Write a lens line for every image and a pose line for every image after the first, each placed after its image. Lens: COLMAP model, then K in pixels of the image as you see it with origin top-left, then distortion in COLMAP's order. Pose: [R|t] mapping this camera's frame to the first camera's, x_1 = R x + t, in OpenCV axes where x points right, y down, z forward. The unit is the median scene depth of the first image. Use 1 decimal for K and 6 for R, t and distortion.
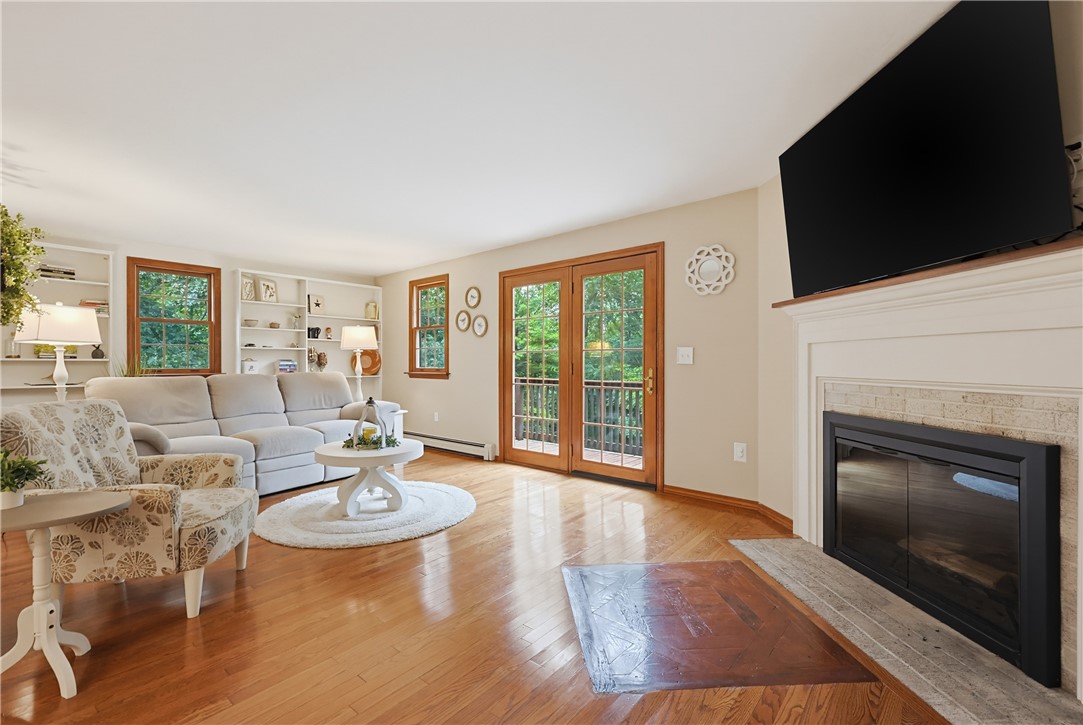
lens RADIAL K [[471.9, 0, 546.3], [0, 471.9, 362.5], [0, 0, 1]] dist [0.001013, 0.000524]
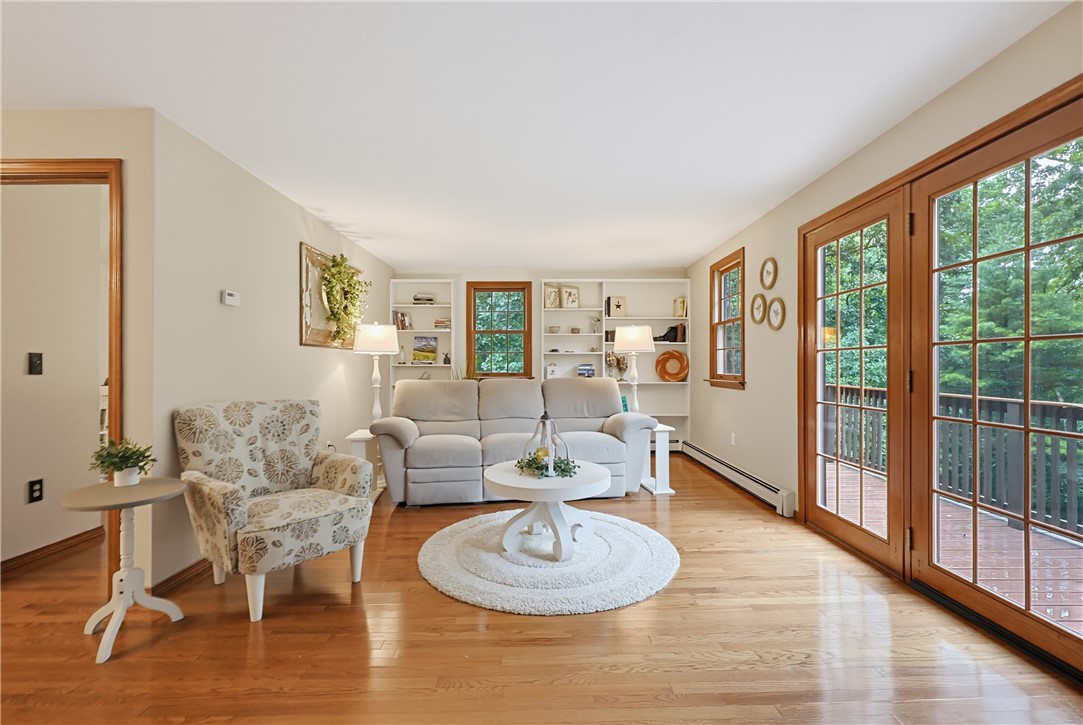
lens RADIAL K [[471.9, 0, 541.5], [0, 471.9, 363.9], [0, 0, 1]] dist [0.001013, 0.000524]
pose [[0.650451, -0.004890, -0.759533, 0.158354], [0.001385, 0.999985, -0.005252, -0.001975], [0.759547, 0.002364, 0.650448, 0.304382]]
